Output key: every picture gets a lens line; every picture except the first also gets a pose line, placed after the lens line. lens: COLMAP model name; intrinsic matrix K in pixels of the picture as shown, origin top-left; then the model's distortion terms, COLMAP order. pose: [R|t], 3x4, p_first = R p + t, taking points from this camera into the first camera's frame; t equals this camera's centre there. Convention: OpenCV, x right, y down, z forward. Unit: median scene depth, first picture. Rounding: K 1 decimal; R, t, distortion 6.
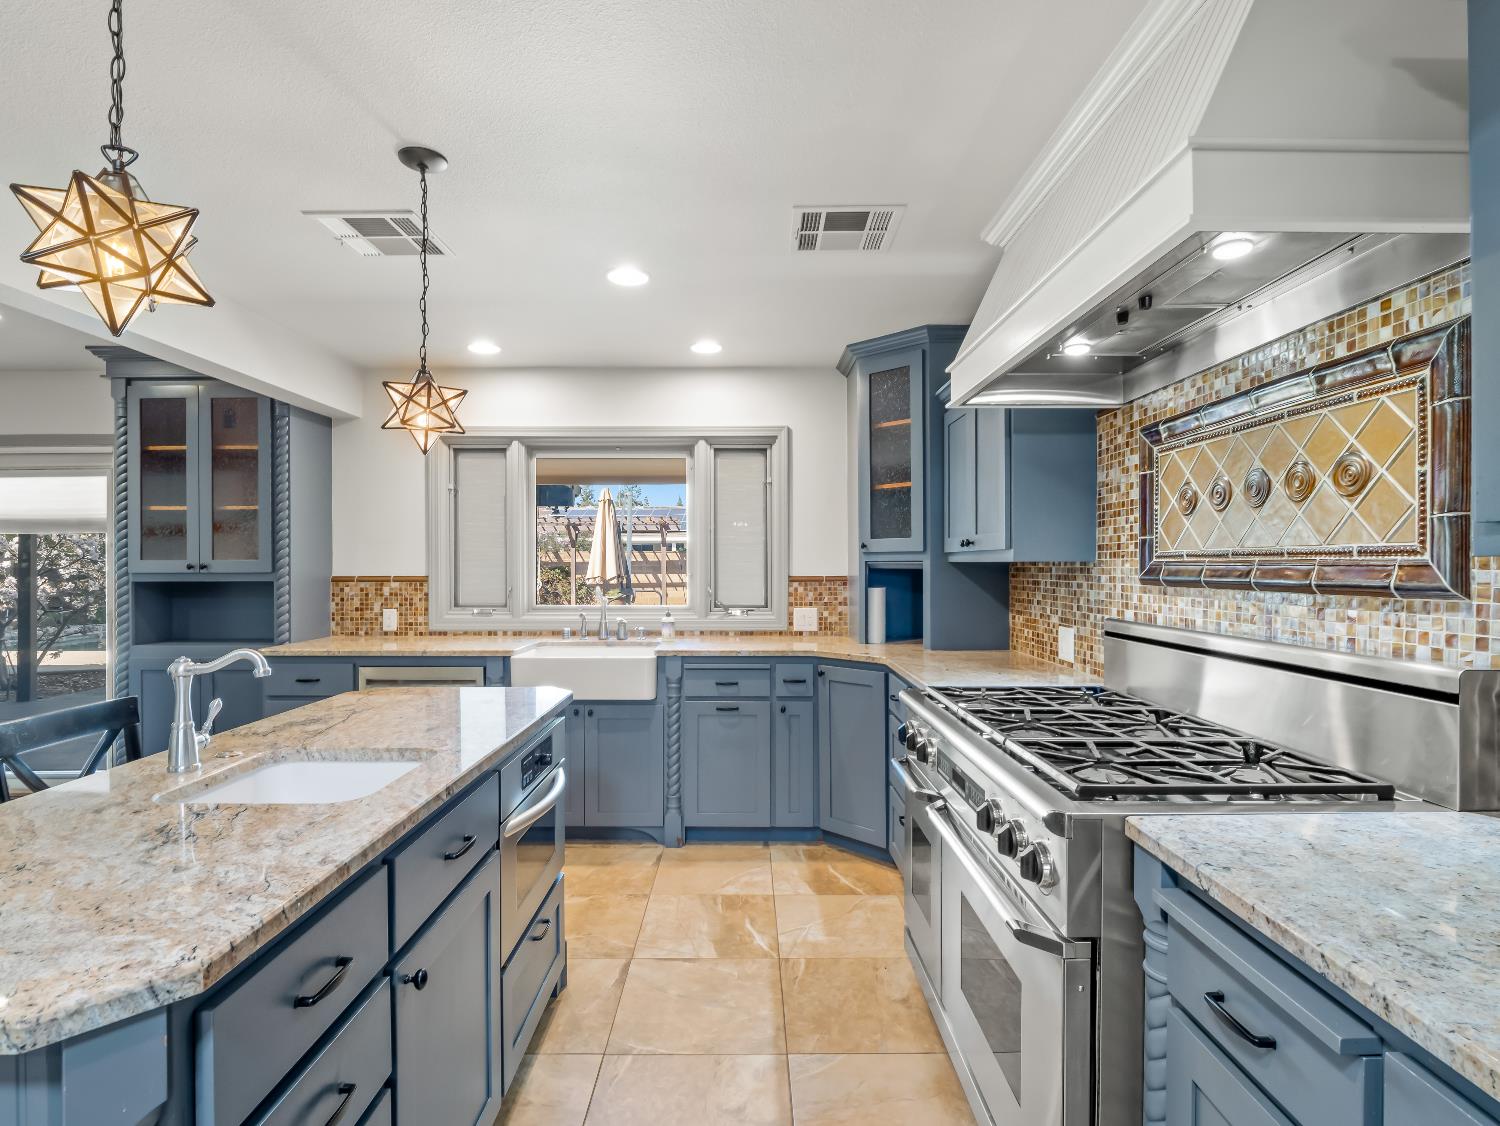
lens RADIAL K [[751.2, 0, 749.1], [0, 751.2, 567.9], [0, 0, 1]] dist [-0.018249, -0.002748]
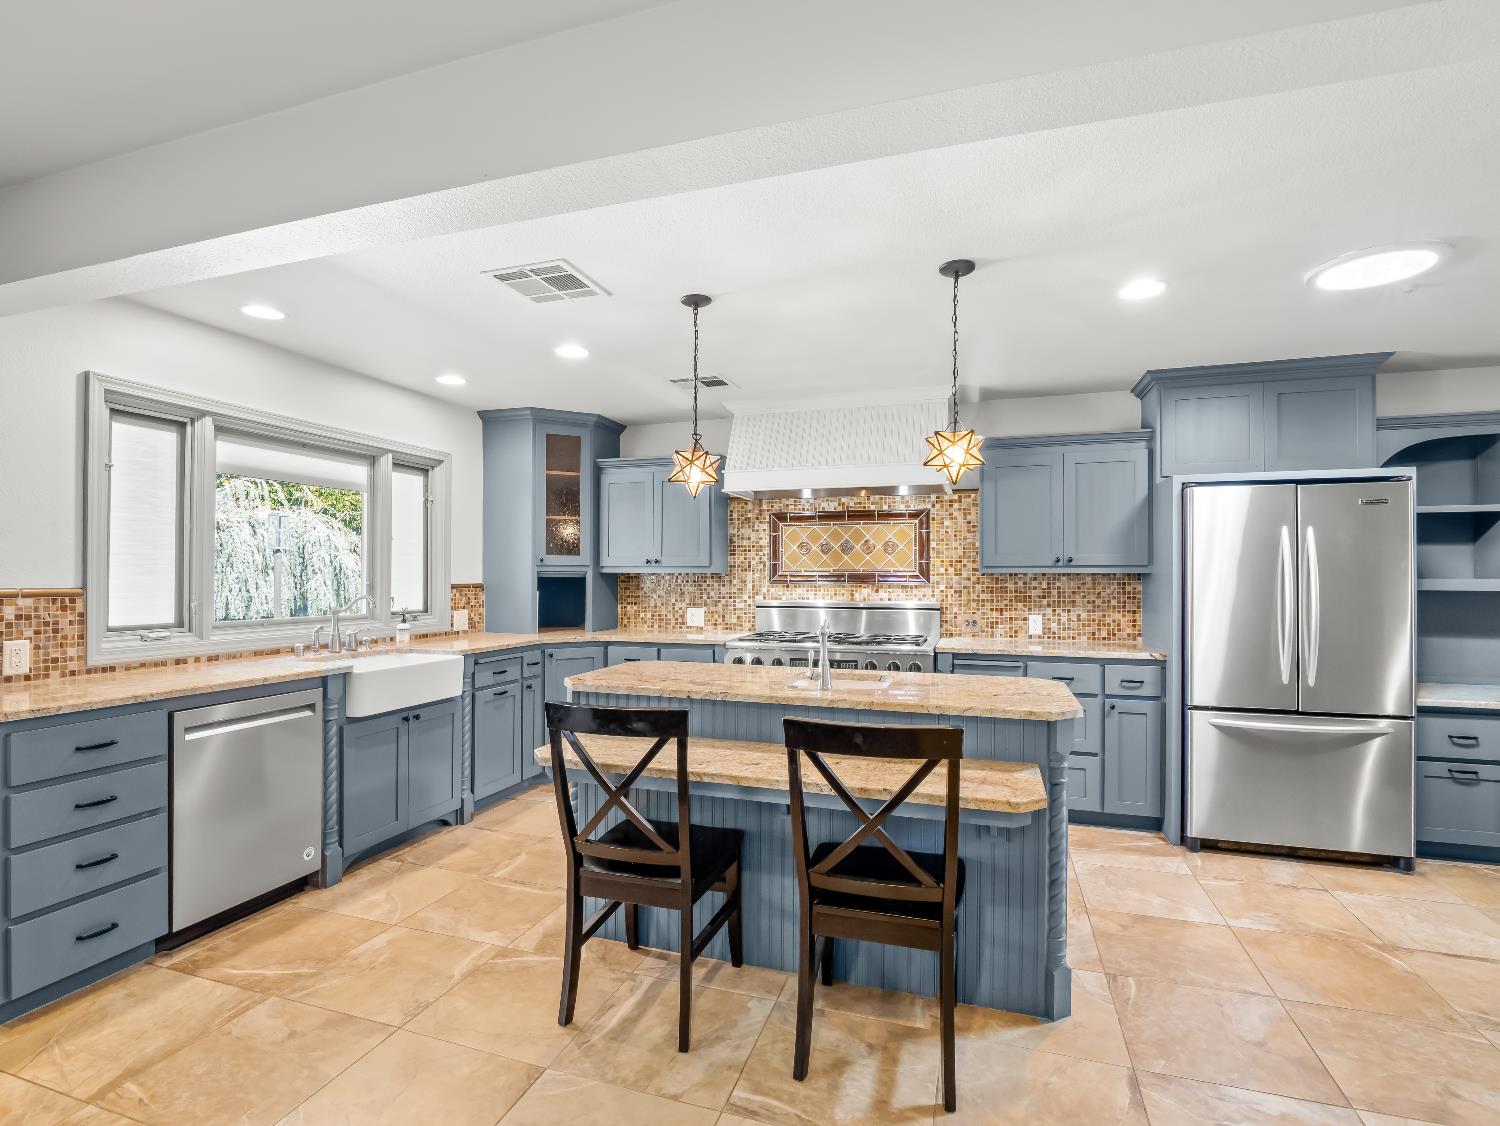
lens RADIAL K [[725.1, 0, 740.3], [0, 725.1, 574.4], [0, 0, 1]] dist [-0.013053, -0.002707]
pose [[0.322790, 0.003973, 0.946462, -0.943213], [0.001331, 0.999988, -0.004651, 0.002430], [-0.946470, 0.002761, 0.322781, 0.240553]]
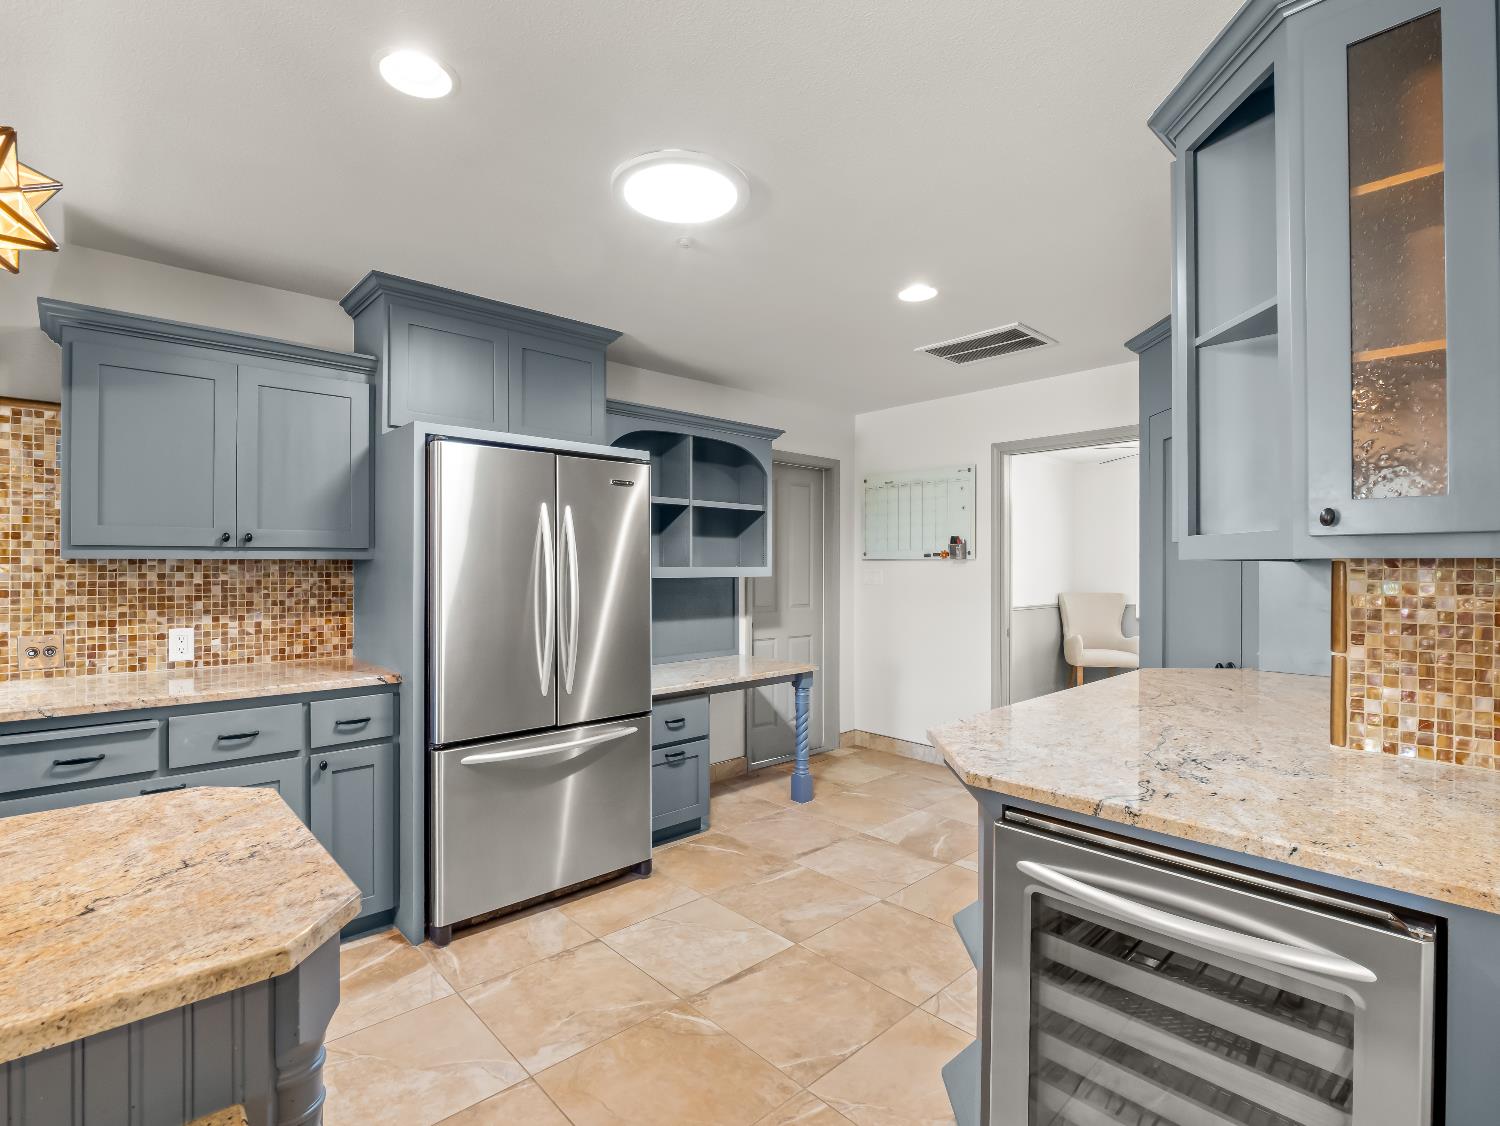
lens RADIAL K [[725.1, 0, 746.8], [0, 725.1, 561.6], [0, 0, 1]] dist [-0.013053, -0.002707]
pose [[-0.675684, 0.003078, 0.737185, -0.565830], [0.002334, 0.999995, -0.002036, 0.000720], [-0.737188, 0.000345, -0.675688, 0.233256]]
